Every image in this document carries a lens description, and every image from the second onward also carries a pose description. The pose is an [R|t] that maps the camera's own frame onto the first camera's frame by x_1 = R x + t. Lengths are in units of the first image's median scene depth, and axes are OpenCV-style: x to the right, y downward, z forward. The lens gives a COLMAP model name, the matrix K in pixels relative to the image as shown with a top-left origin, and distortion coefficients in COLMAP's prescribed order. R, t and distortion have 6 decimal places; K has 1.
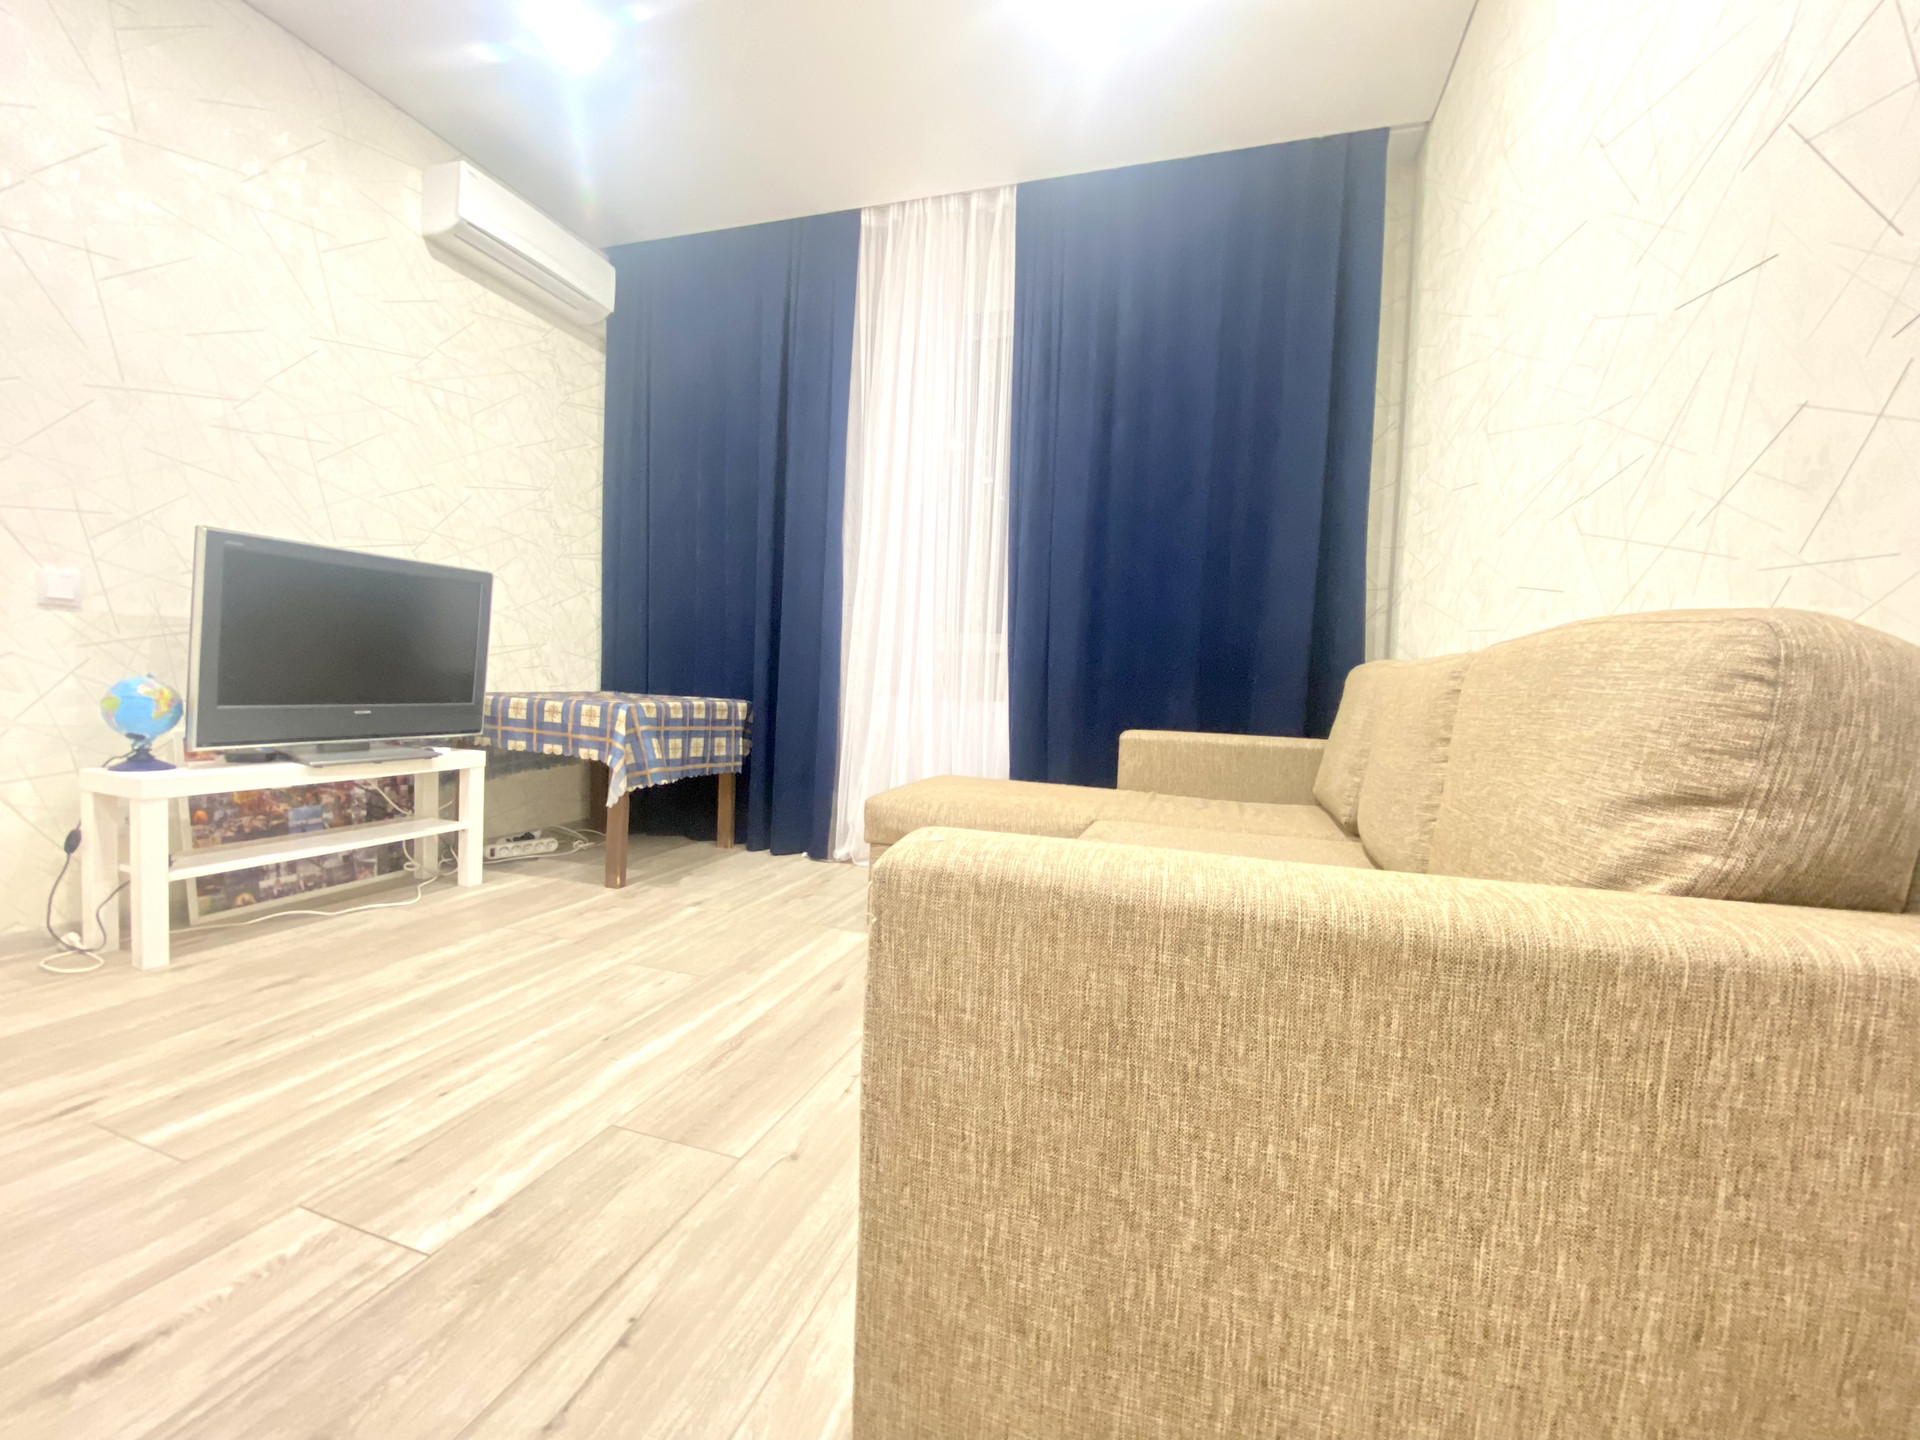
lens RADIAL K [[781.3, 0, 953.6], [0, 781.3, 712.4], [0, 0, 1]] dist [0.019961, -0.018242]
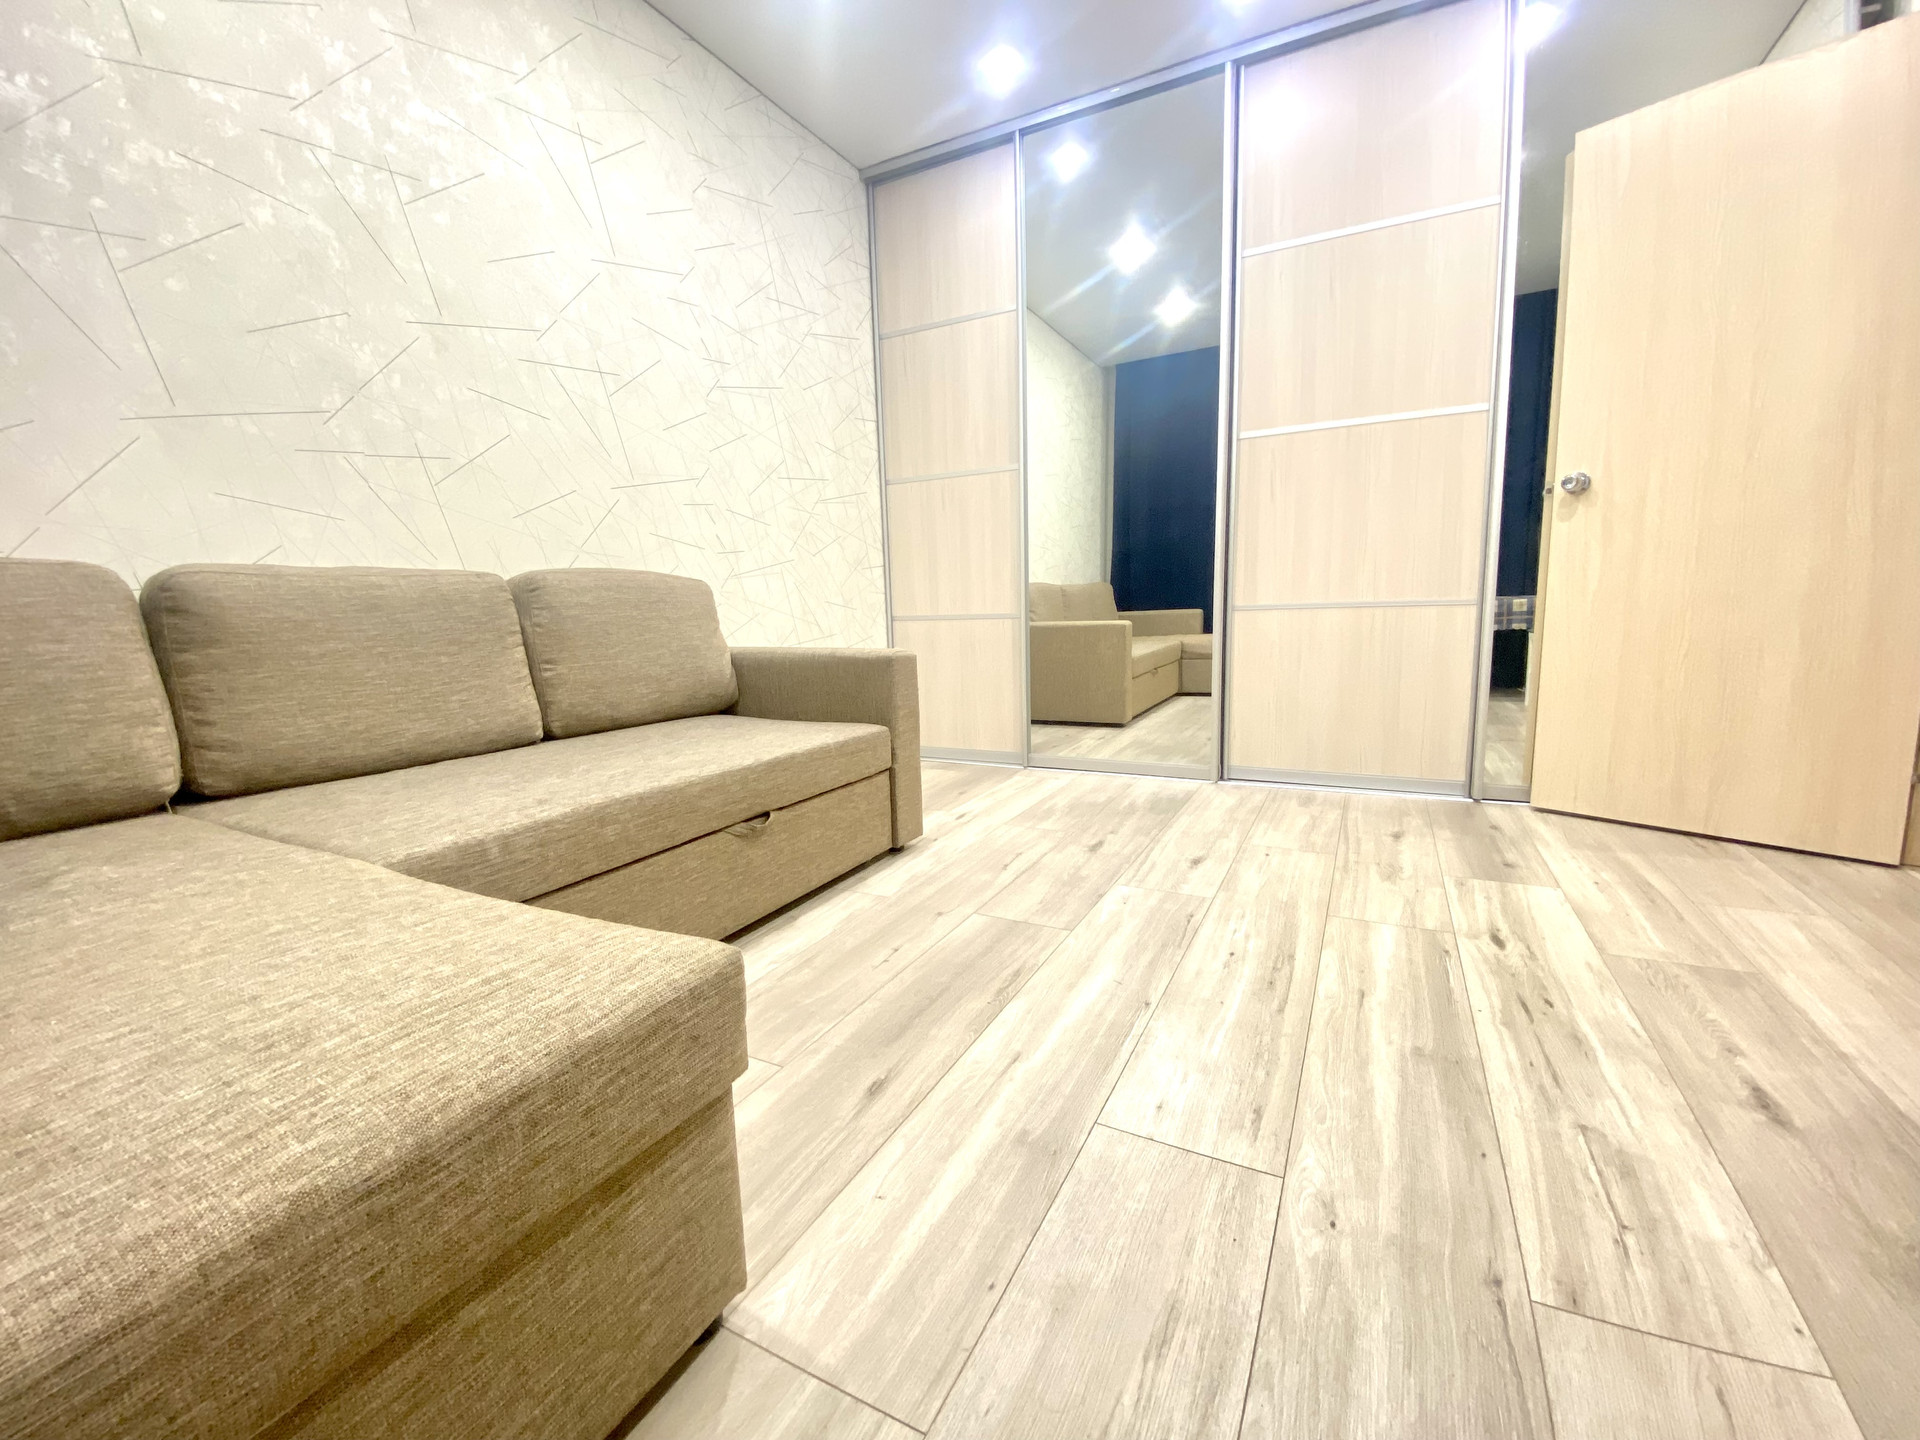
lens RADIAL K [[781.3, 0, 953.6], [0, 781.3, 712.4], [0, 0, 1]] dist [0.019961, -0.018242]
pose [[-0.984940, -0.031853, 0.169936, -0.331849], [-0.000289, 0.983184, 0.182616, -0.066428], [-0.172895, 0.179817, -0.968387, 1.669201]]
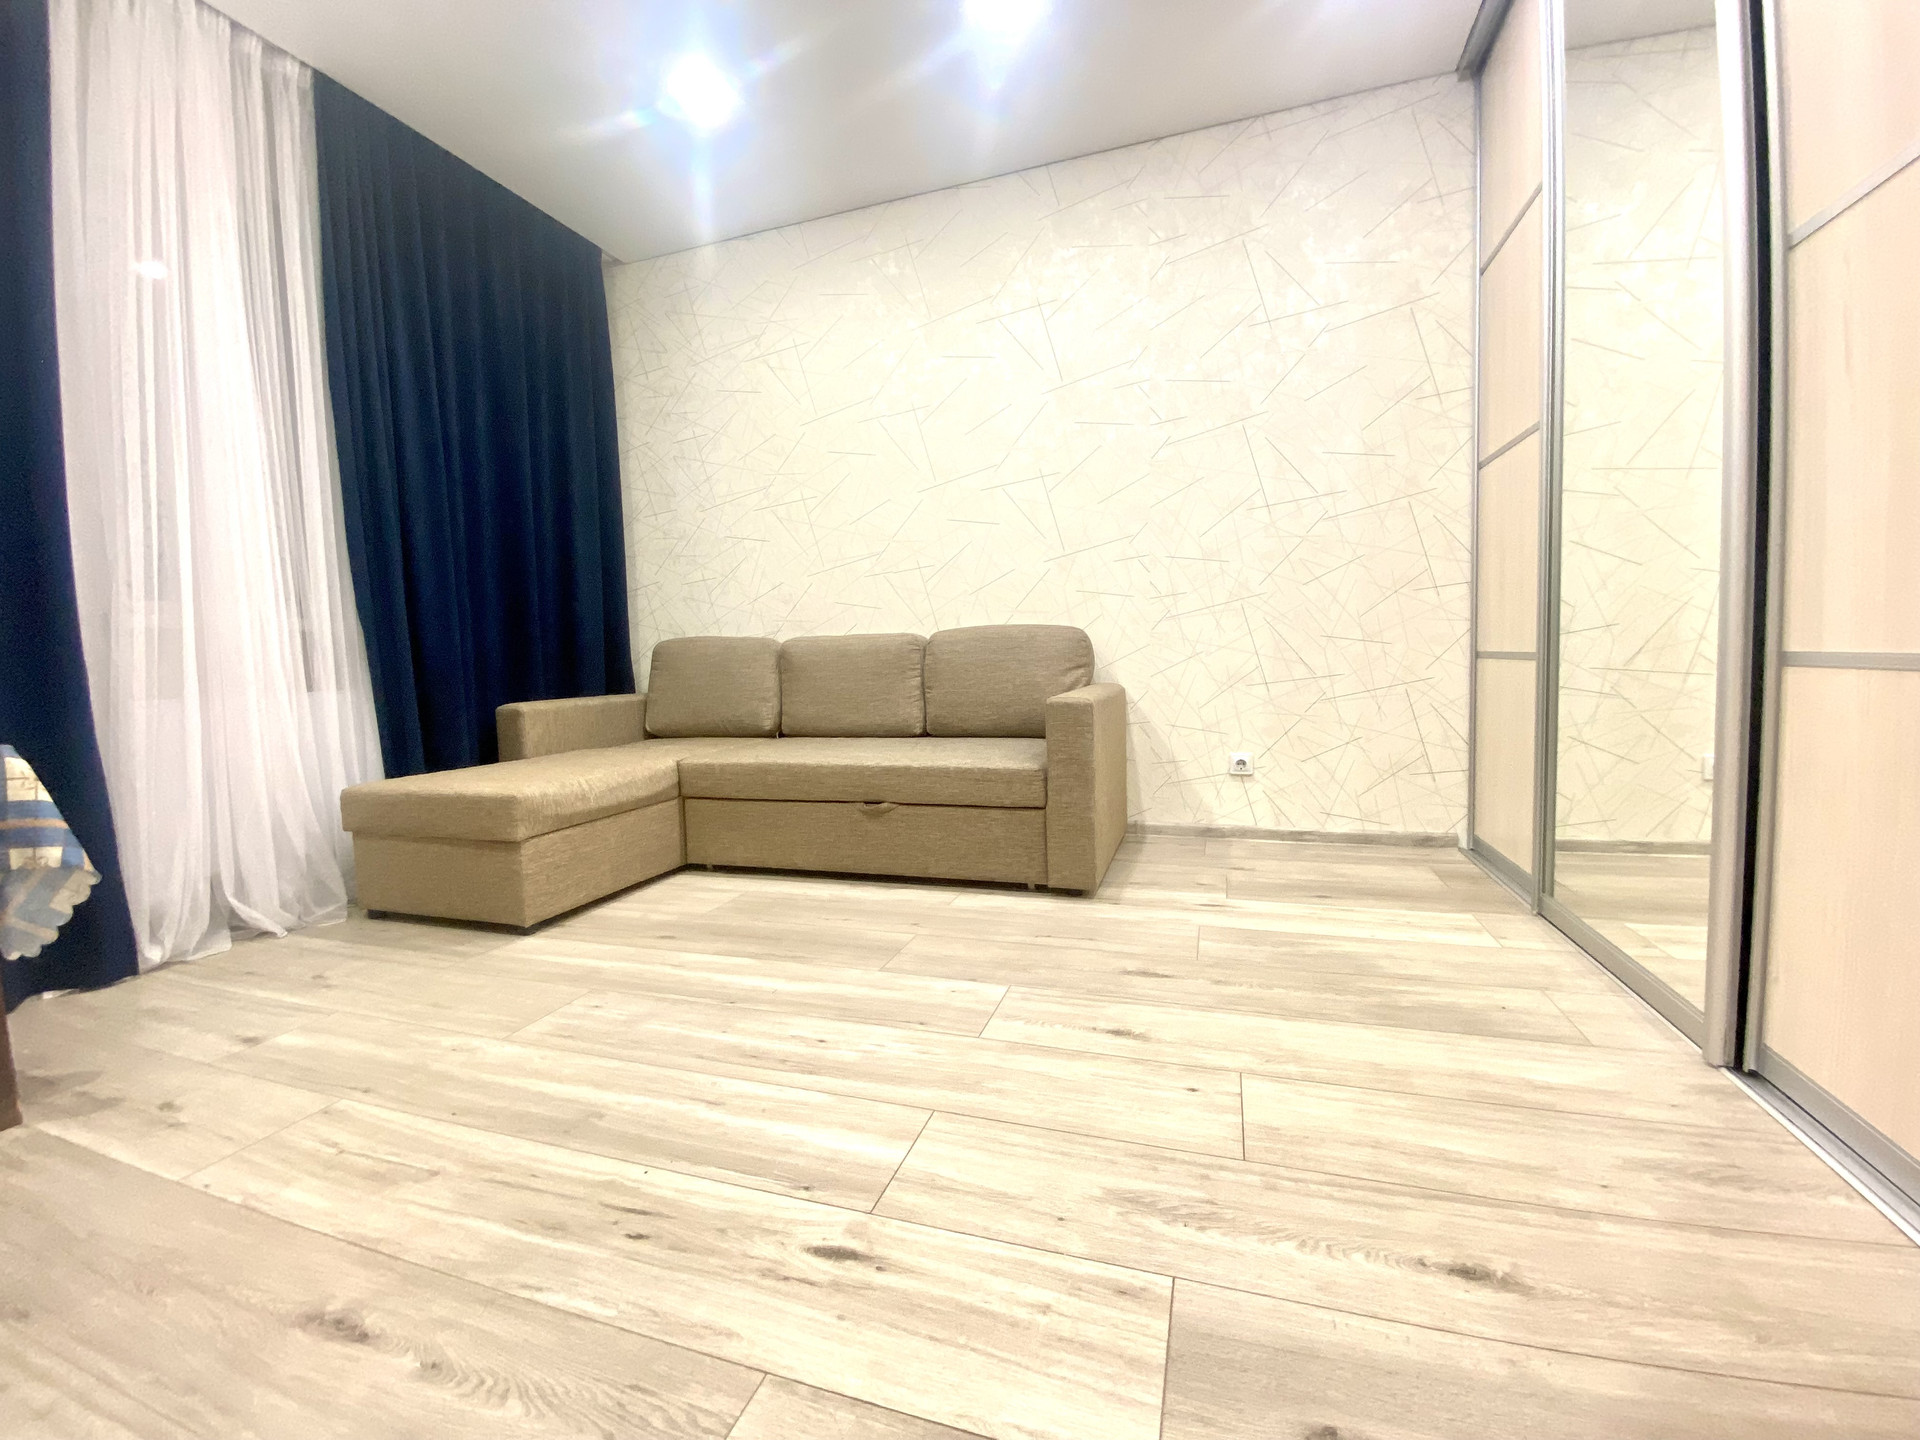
lens RADIAL K [[781.3, 0, 953.6], [0, 781.3, 712.4], [0, 0, 1]] dist [0.019961, -0.018242]
pose [[0.009438, -0.106967, 0.994218, -1.316733], [0.072882, 0.991691, 0.106003, -0.058365], [-0.997296, 0.071460, 0.017155, 0.593516]]
